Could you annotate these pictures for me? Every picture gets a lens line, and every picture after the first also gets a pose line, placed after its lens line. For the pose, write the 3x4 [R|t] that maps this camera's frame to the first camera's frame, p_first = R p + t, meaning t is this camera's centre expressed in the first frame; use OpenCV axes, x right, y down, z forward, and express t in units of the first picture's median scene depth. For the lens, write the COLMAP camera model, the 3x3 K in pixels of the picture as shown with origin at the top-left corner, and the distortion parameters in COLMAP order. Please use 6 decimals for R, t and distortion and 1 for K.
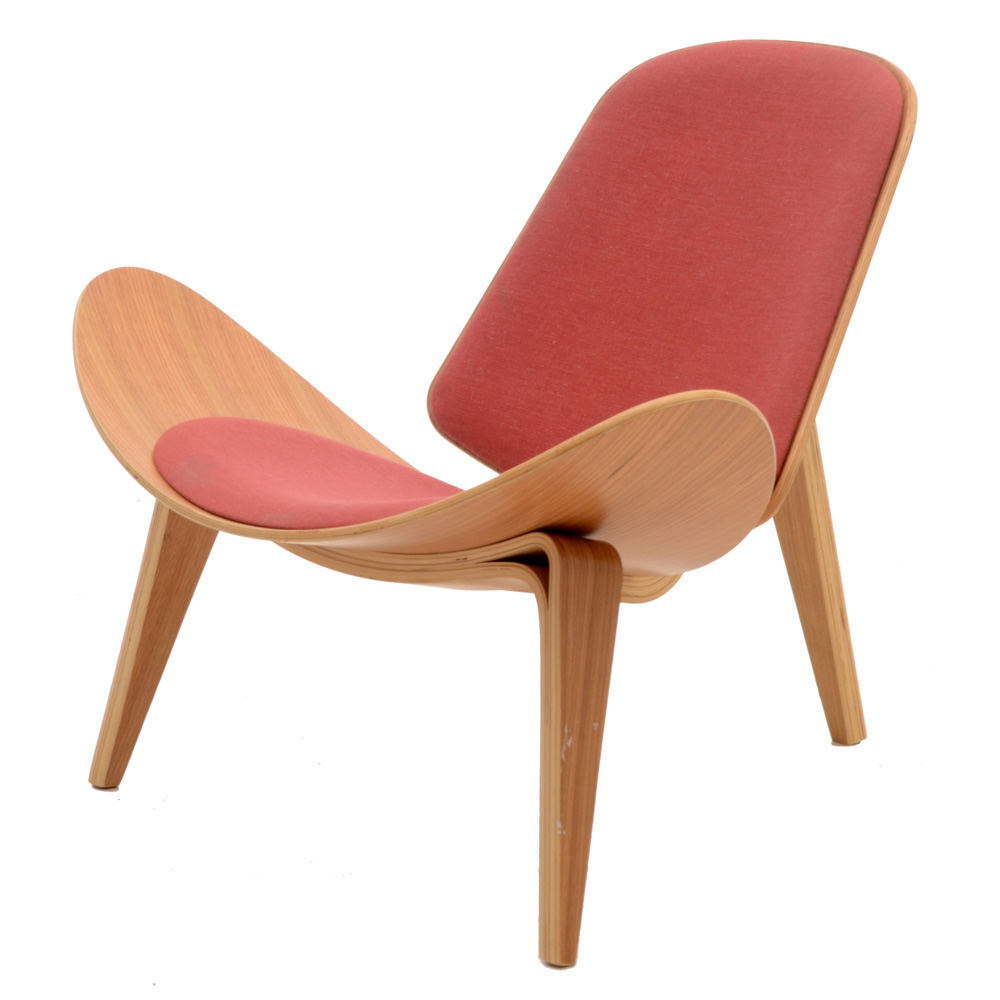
lens RADIAL K [[3841.6, 0, 497.9], [0, 3841.6, 500.5], [0, 0, 1]] dist [0.402035, 0.000000]
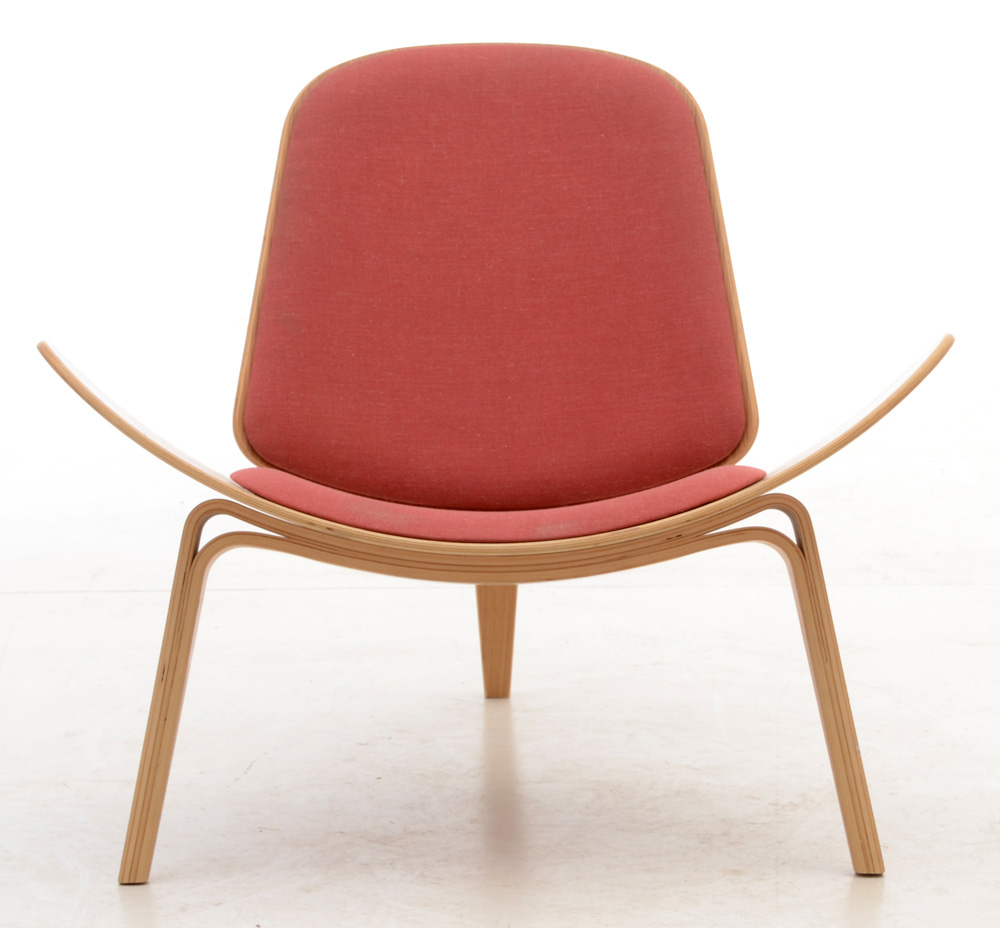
lens RADIAL K [[4252.3, 0, 514.8], [0, 4252.3, 464.5], [0, 0, 1]] dist [0.512978, 0.000000]
pose [[0.633060, -0.161781, 0.757009, -0.937726], [0.175834, 0.982408, 0.062907, -0.087364], [-0.753868, 0.093284, 0.650370, 0.270733]]
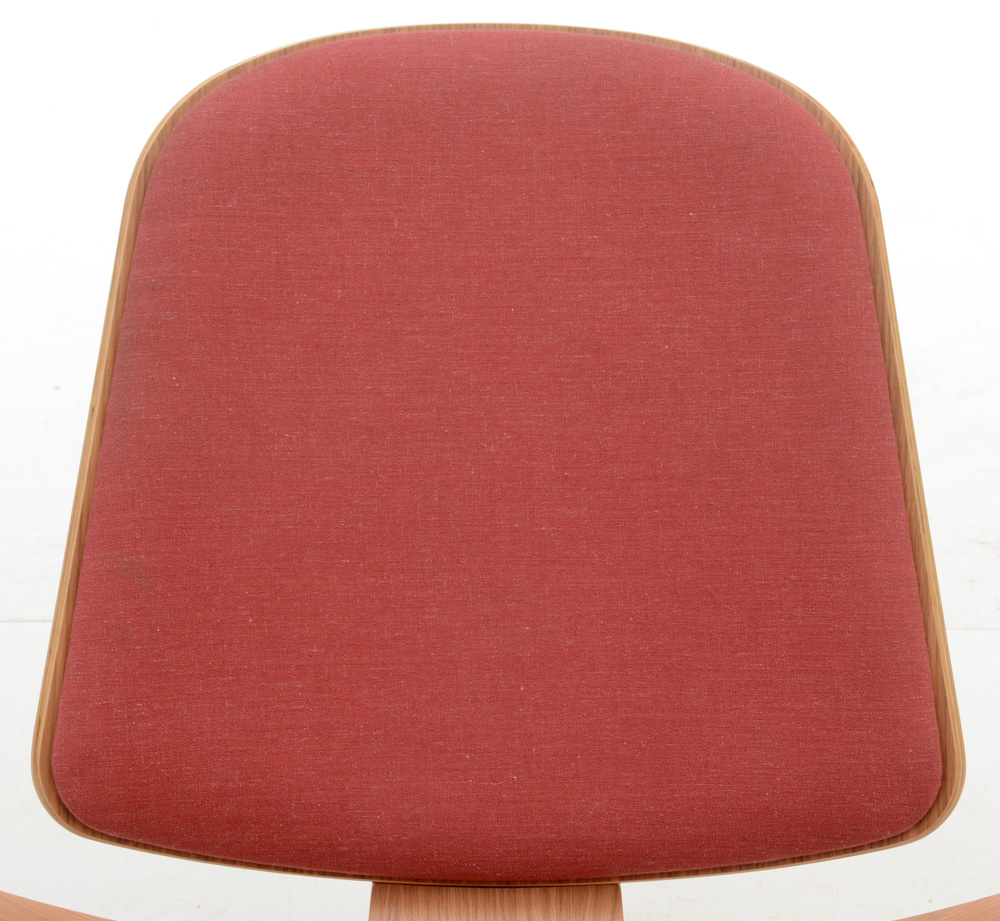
lens RADIAL K [[2910.5, 0, 496.8], [0, 2910.5, 512.0], [0, 0, 1]] dist [0.320352, 0.000000]
pose [[0.618590, -0.336428, 0.710044, -0.309441], [0.153887, 0.938067, 0.310401, -0.215287], [-0.770496, -0.082745, 0.632051, 0.795926]]
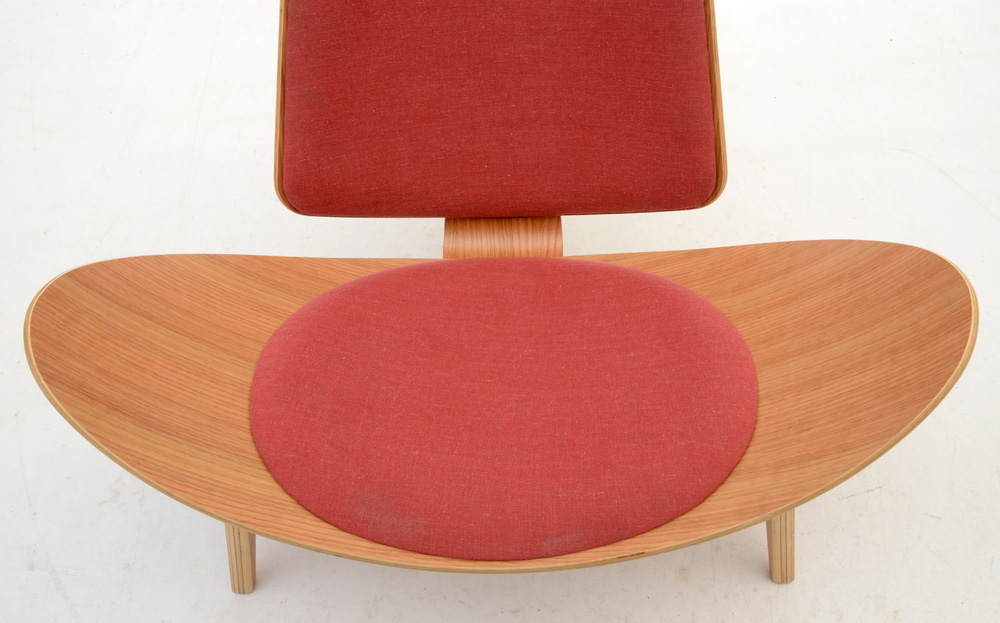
lens RADIAL K [[935.0, 0, 512.3], [0, 935.0, 279.7], [0, 0, 1]] dist [-0.058836, 0.000000]
pose [[0.628055, -0.642248, 0.439392, -0.132220], [0.187105, 0.672717, 0.715851, -0.229828], [-0.755340, -0.367381, 0.542671, 0.914293]]
